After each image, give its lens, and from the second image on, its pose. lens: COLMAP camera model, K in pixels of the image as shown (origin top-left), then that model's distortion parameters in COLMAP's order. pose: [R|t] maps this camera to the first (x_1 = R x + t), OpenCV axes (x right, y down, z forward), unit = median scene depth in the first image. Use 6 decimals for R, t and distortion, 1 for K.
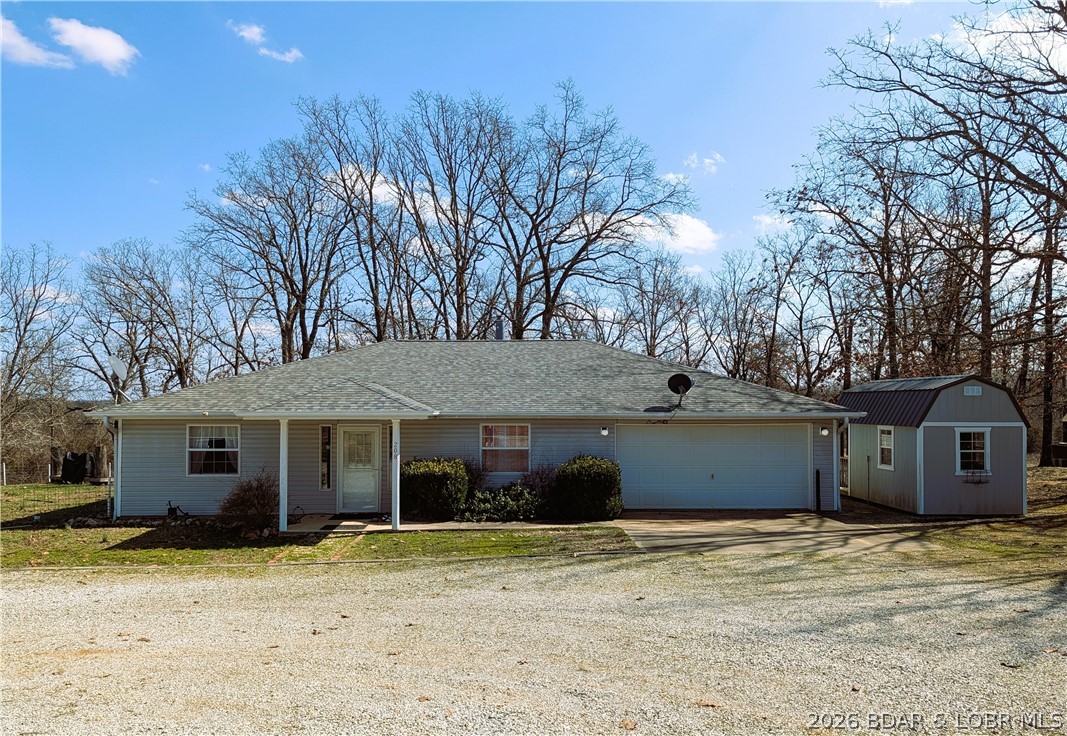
lens RADIAL K [[775.5, 0, 533.5], [0, 775.5, 371.6], [0, 0, 1]] dist [0.003015, 0.000176]
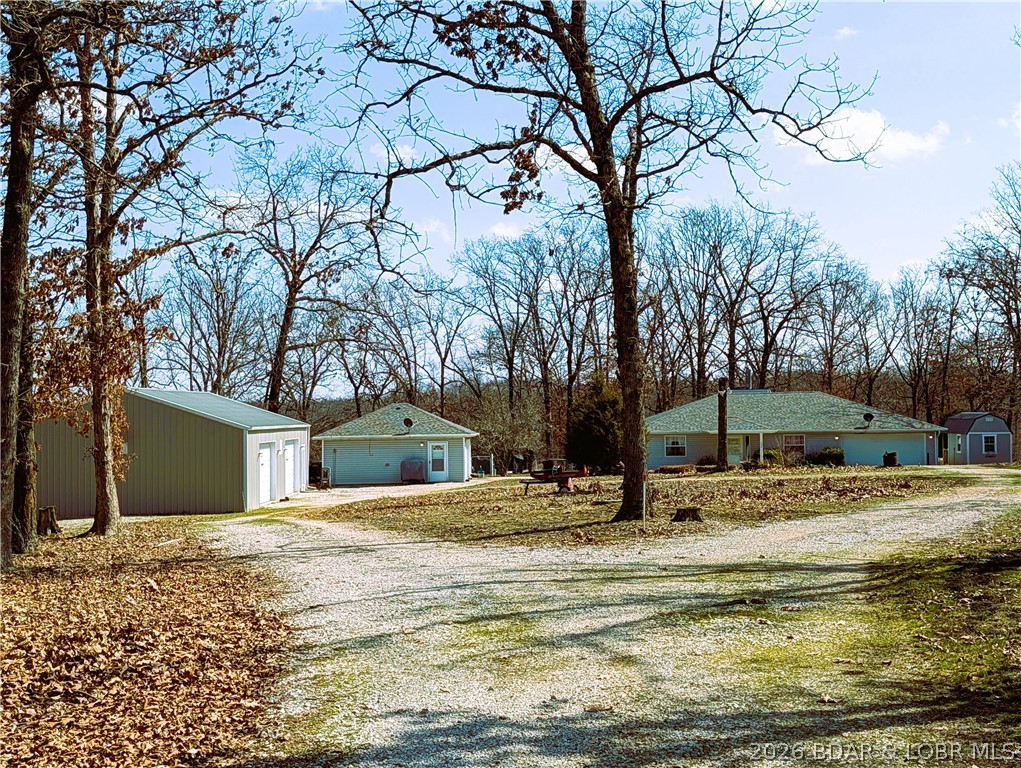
lens RADIAL K [[1153.1, 0, 510.4], [0, 1153.1, 383.6], [0, 0, 1]] dist [0.004427, 0.000000]
pose [[0.994896, -0.012796, -0.100093, -0.333544], [0.014844, 0.999695, 0.019744, -0.105321], [0.099810, -0.021129, 0.994782, -1.600783]]
